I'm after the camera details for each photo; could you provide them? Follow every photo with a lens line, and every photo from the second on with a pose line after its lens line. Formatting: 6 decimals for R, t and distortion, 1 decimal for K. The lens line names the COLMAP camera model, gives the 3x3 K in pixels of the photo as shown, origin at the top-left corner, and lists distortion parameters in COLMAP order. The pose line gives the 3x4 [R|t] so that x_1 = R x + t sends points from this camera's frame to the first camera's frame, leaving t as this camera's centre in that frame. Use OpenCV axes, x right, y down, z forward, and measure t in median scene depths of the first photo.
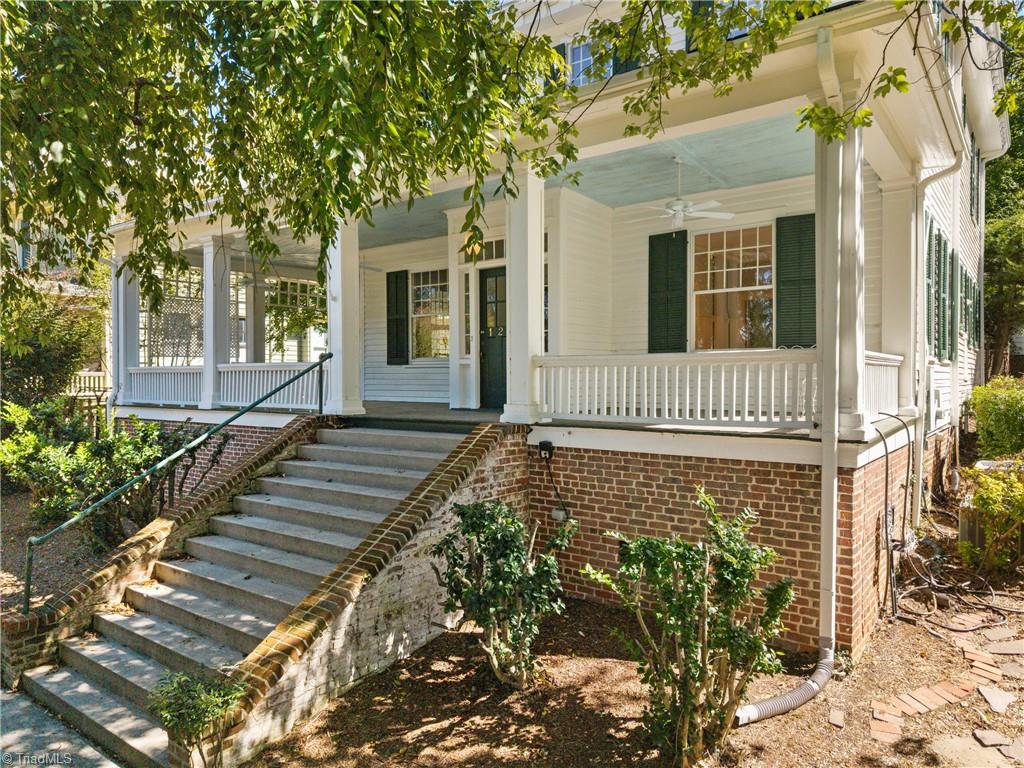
lens RADIAL K [[716.1, 0, 512.0], [0, 716.1, 384.0], [0, 0, 1]] dist [-0.000403, -0.001449]
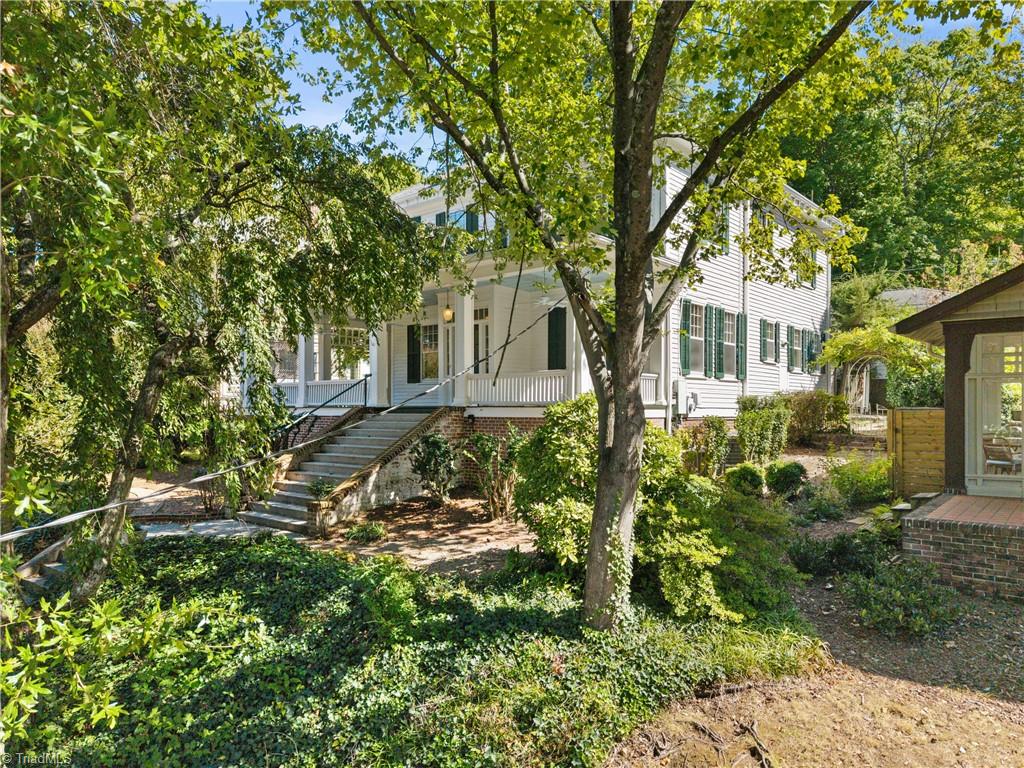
lens RADIAL K [[716.1, 0, 512.0], [0, 716.1, 384.0], [0, 0, 1]] dist [-0.000403, -0.001449]
pose [[0.998059, 0.000581, -0.062270, 0.235188], [-0.003329, 0.999025, -0.044027, 0.066032], [0.062183, 0.044149, 0.997088, -0.854714]]
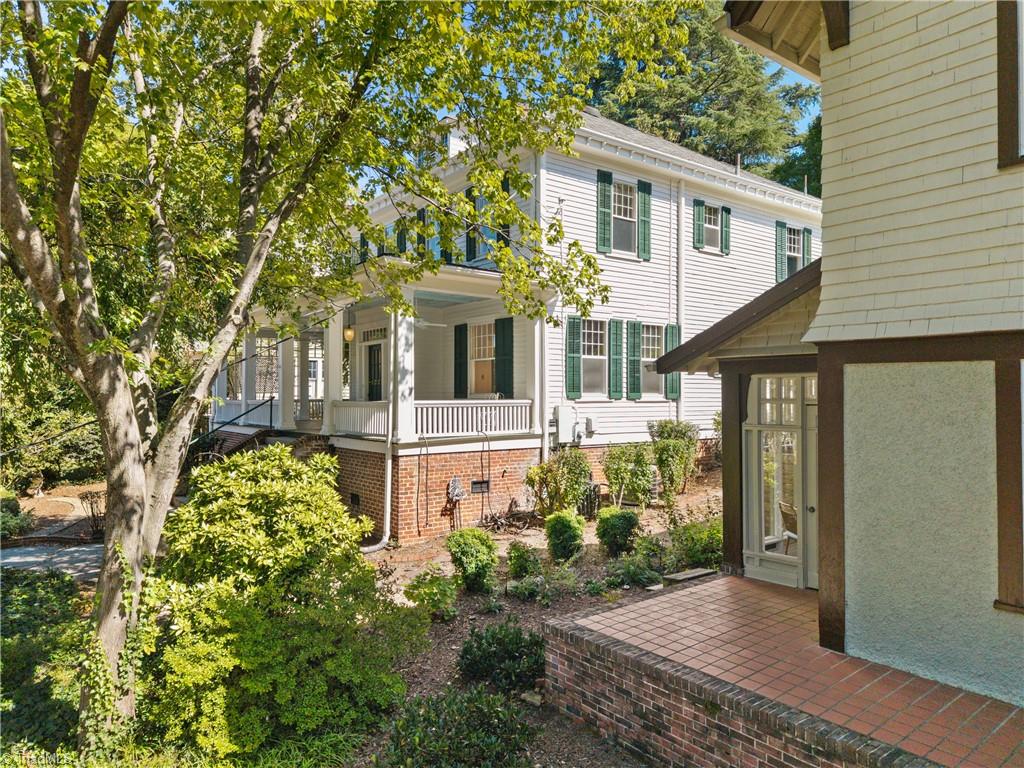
lens RADIAL K [[699.7, 0, 512.0], [0, 699.7, 384.0], [0, 0, 1]] dist [0.039306, 0.000054]
pose [[0.962628, -0.001419, -0.270823, 0.853016], [-0.005832, 0.999646, -0.025968, -0.029247], [0.270764, 0.026577, 0.962279, -0.604618]]
